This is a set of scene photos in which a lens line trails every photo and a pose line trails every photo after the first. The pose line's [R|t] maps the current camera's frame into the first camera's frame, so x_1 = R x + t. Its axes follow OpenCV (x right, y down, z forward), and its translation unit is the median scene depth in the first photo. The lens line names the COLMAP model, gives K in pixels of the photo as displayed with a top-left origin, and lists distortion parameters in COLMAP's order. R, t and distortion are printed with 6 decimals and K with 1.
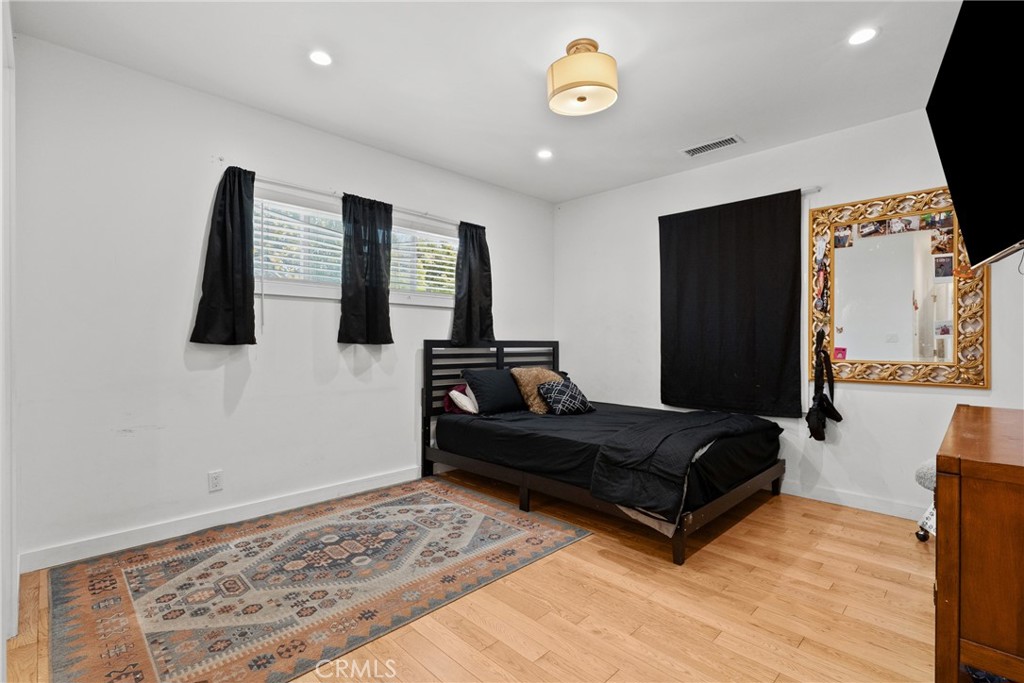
lens RADIAL K [[469.8, 0, 509.7], [0, 469.8, 345.6], [0, 0, 1]] dist [-0.006411, 0.003090]
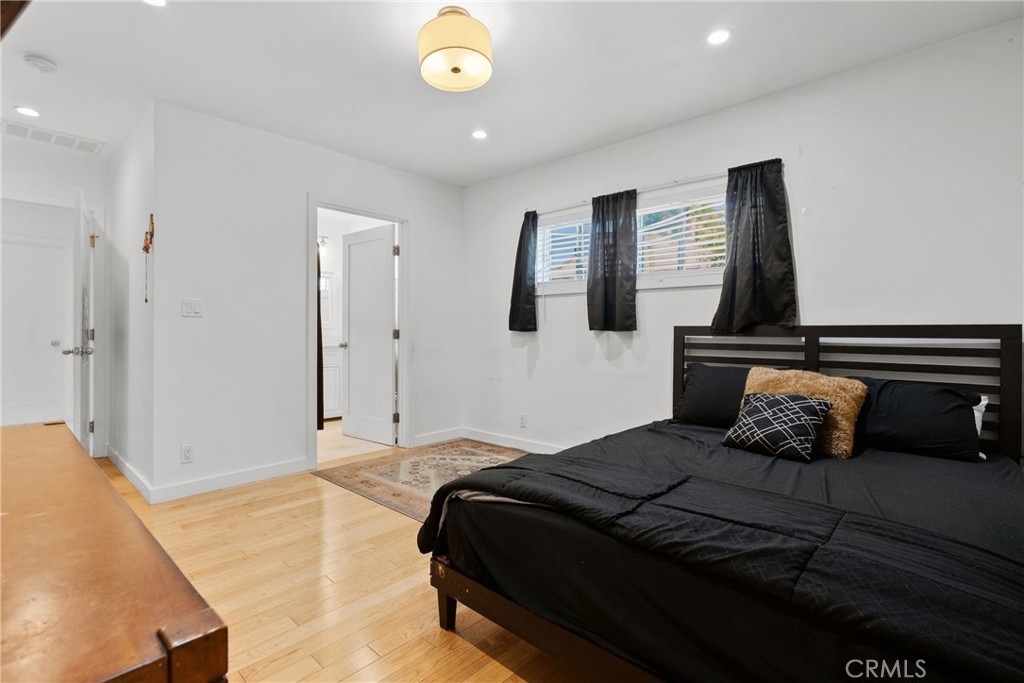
lens RADIAL K [[469.8, 0, 510.0], [0, 469.8, 334.8], [0, 0, 1]] dist [-0.006411, 0.003090]
pose [[0.053621, 0.004440, -0.998551, 0.730783], [-0.006940, 0.999968, 0.004074, 0.002113], [0.998537, 0.006711, 0.053651, 0.702871]]
